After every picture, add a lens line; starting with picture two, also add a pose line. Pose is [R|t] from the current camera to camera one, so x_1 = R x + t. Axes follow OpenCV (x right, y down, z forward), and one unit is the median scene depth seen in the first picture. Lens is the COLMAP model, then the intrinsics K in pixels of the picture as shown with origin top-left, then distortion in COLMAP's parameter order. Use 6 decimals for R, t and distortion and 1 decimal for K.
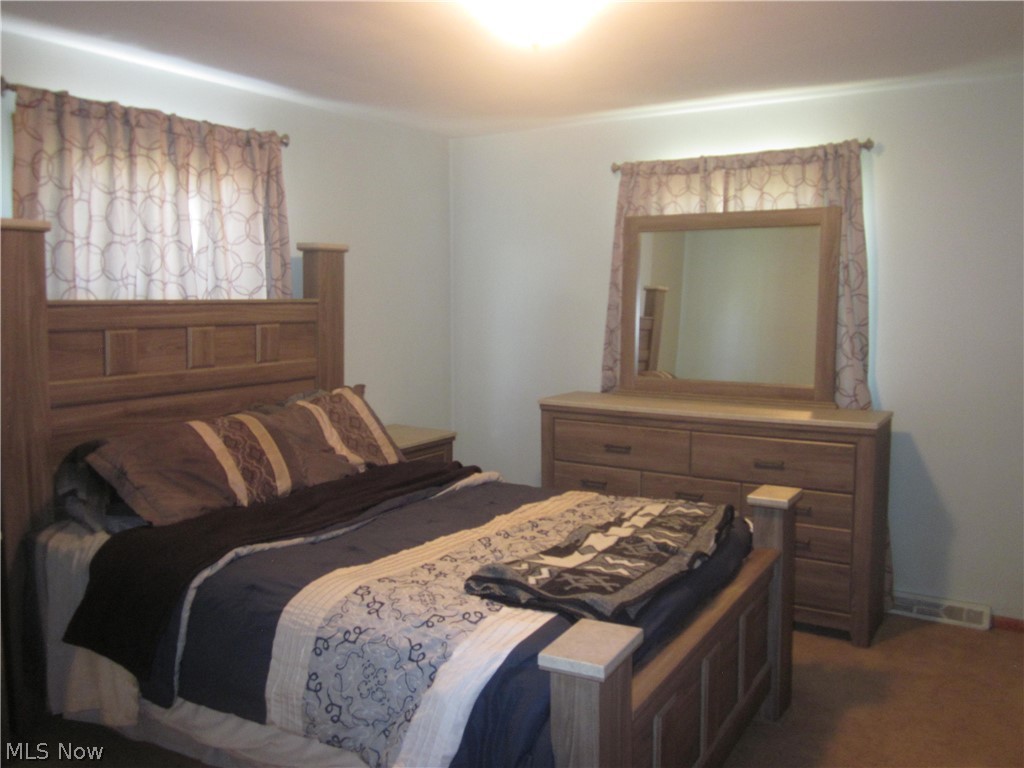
lens RADIAL K [[855.8, 0, 512.6], [0, 855.8, 382.6], [0, 0, 1]] dist [0.013273, 0.006760]
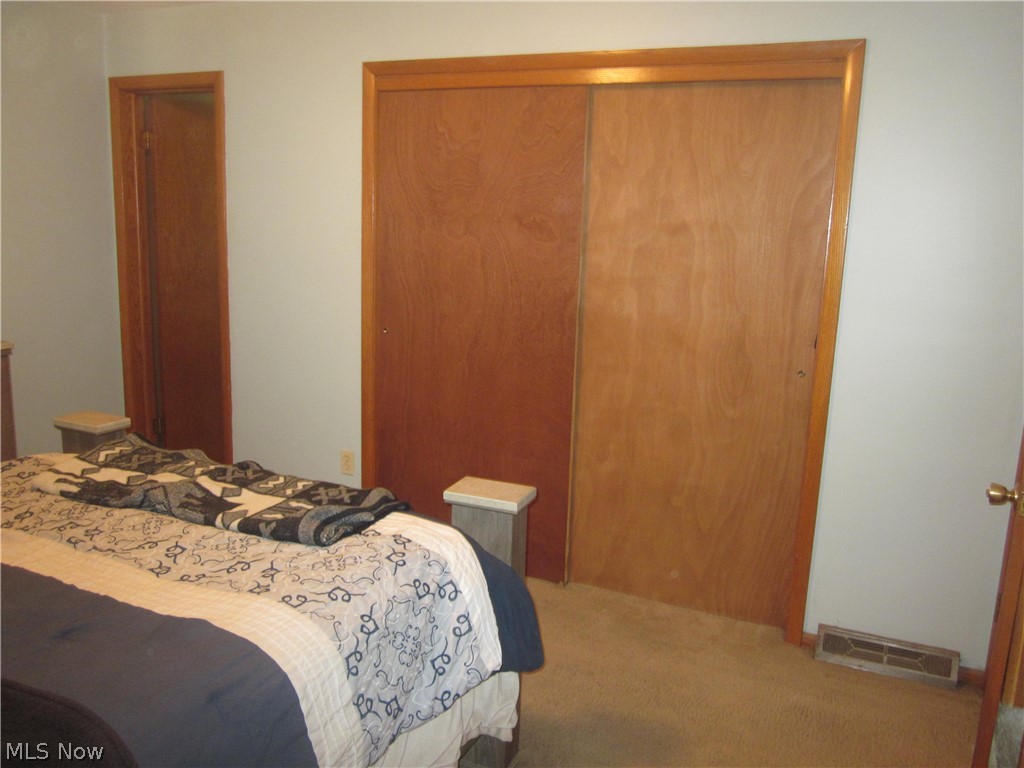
lens RADIAL K [[855.8, 0, 511.7], [0, 855.8, 384.0], [0, 0, 1]] dist [0.013273, 0.006760]
pose [[-0.108189, -0.197888, 0.974236, -0.971591], [0.072526, 0.975806, 0.206261, -0.105071], [-0.991481, 0.092972, -0.091219, 0.897085]]
